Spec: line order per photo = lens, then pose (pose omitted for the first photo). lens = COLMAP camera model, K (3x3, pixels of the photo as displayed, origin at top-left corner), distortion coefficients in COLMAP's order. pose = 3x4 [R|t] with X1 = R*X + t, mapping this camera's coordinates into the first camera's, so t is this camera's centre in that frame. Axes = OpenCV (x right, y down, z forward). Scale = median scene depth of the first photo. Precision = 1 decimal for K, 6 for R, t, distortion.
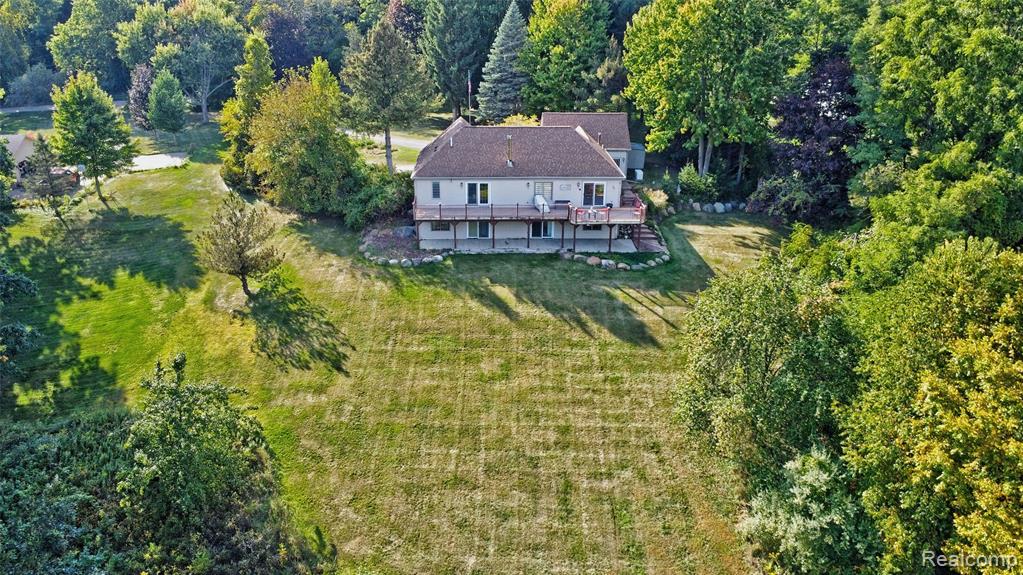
lens RADIAL K [[733.5, 0, 511.5], [0, 733.5, 287.5], [0, 0, 1]] dist [-0.031623, -0.004522]
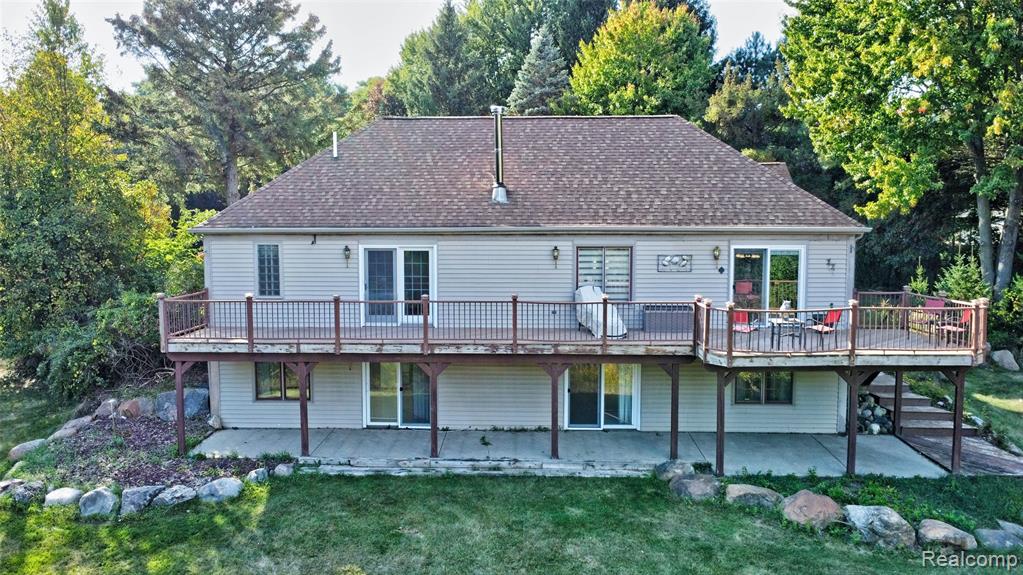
lens RADIAL K [[733.5, 0, 511.5], [0, 733.5, 287.5], [0, 0, 1]] dist [-0.031623, -0.004522]
pose [[0.996989, -0.004027, -0.077441, 0.028754], [-0.020336, 0.950121, -0.311218, -0.028129], [0.074832, 0.311856, 0.947178, 0.710315]]
